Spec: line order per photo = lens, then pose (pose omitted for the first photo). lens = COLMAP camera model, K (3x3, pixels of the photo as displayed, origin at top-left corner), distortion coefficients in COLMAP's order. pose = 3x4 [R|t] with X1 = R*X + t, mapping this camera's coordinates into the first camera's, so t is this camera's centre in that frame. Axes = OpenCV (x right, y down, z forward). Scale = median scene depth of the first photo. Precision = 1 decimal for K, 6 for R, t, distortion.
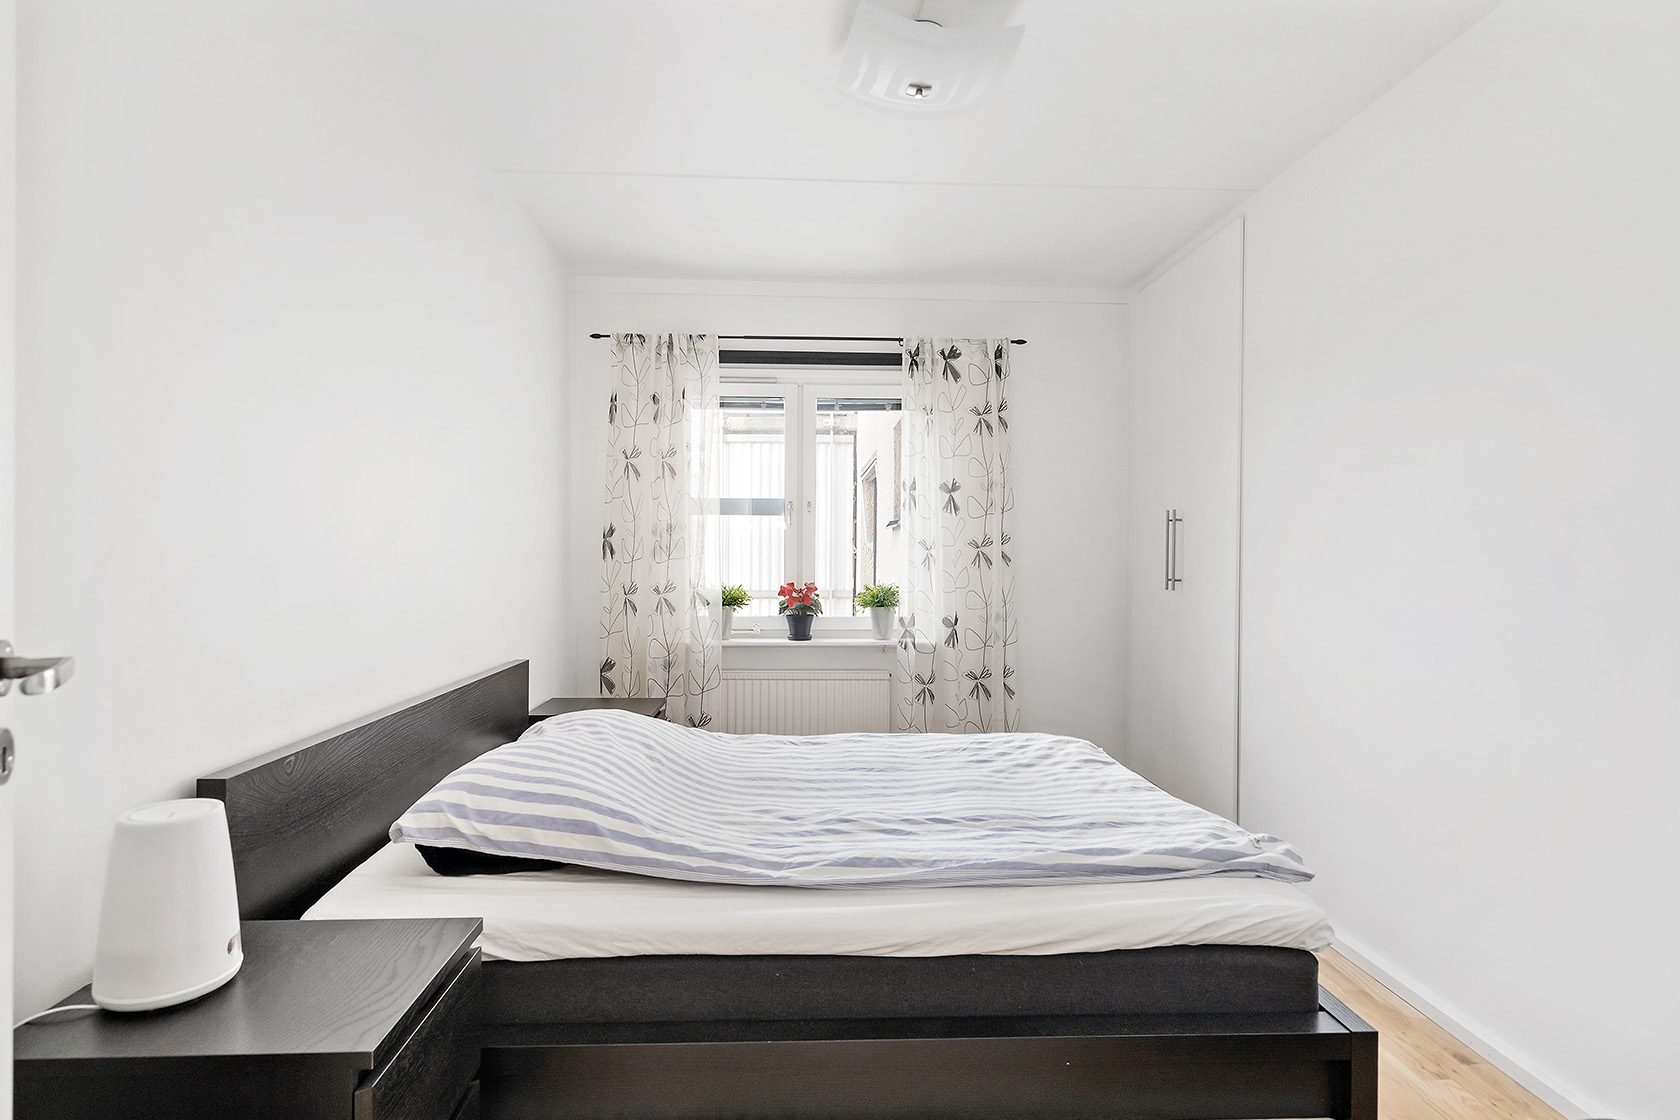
lens RADIAL K [[886.8, 0, 840.0], [0, 886.8, 560.0], [0, 0, 1]] dist [0.001127, 0.000725]
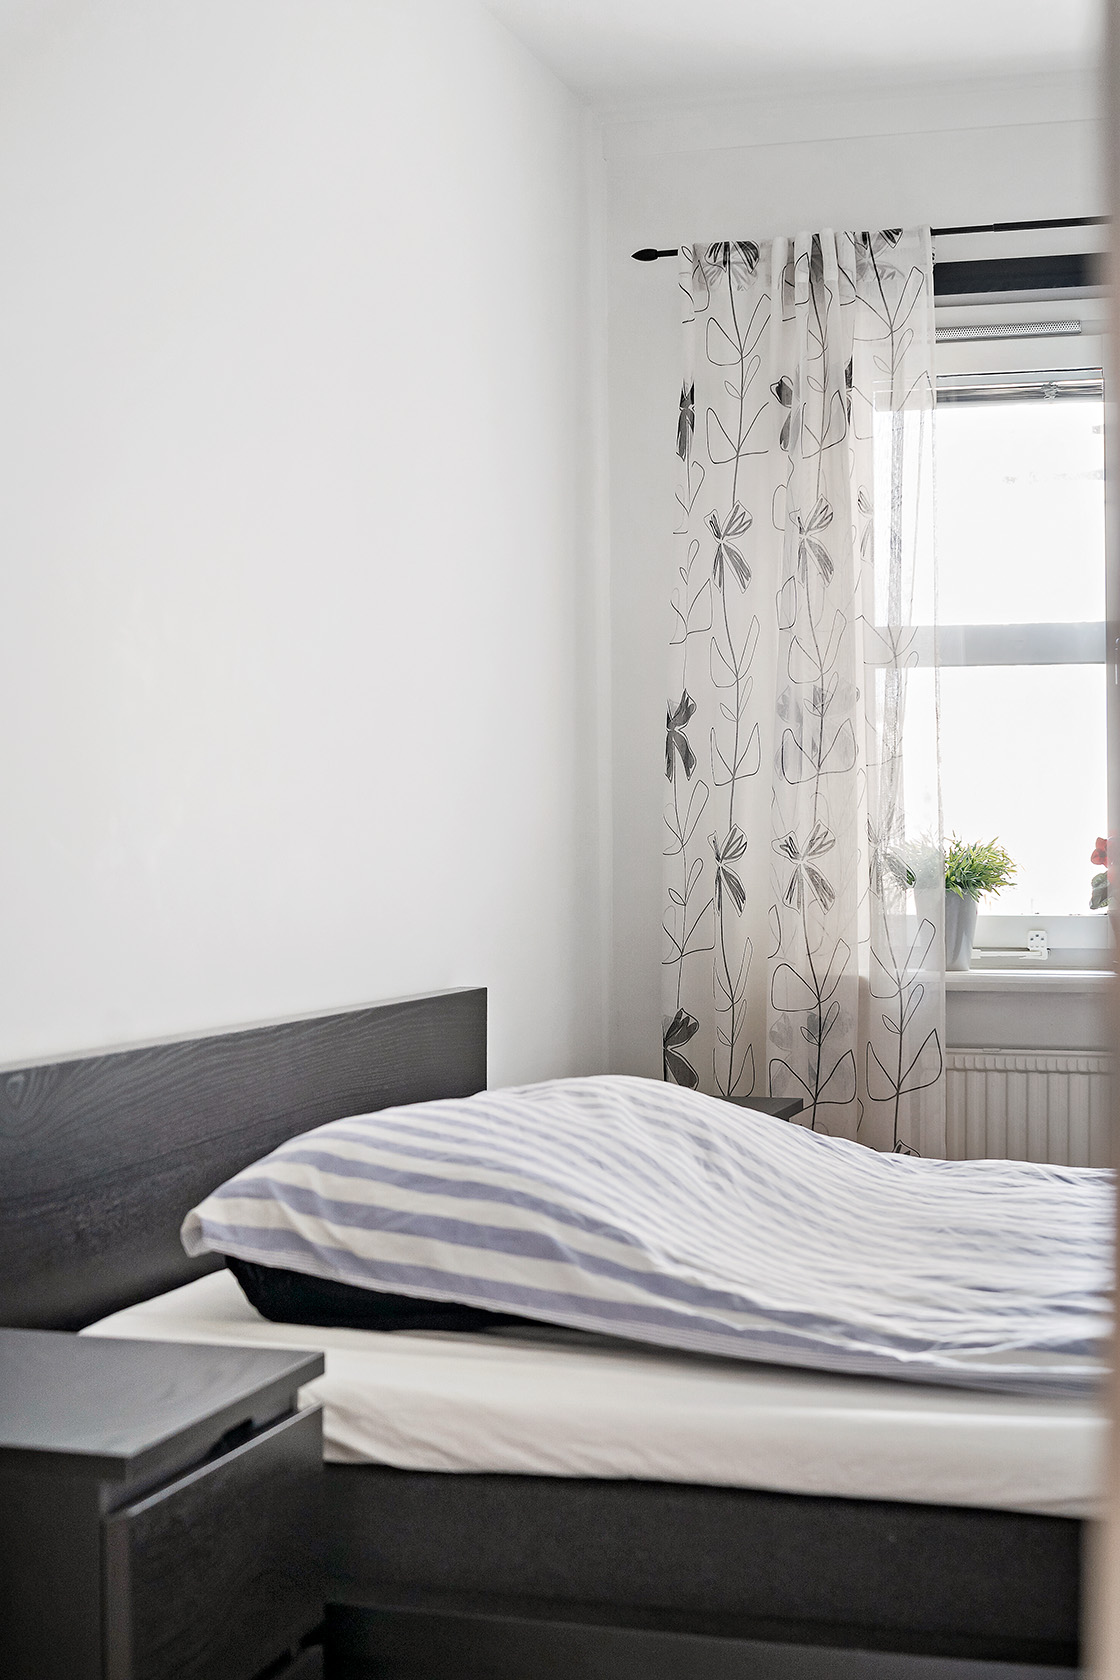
lens RADIAL K [[2370.7, 0, 560.0], [0, 2370.7, 840.0], [0, 0, 1]] dist [-0.081662, -0.021626]
pose [[0.943525, -0.006865, -0.331231, 0.061073], [0.008347, 0.999960, 0.003054, 0.025881], [0.331197, -0.005646, 0.943545, -0.088683]]
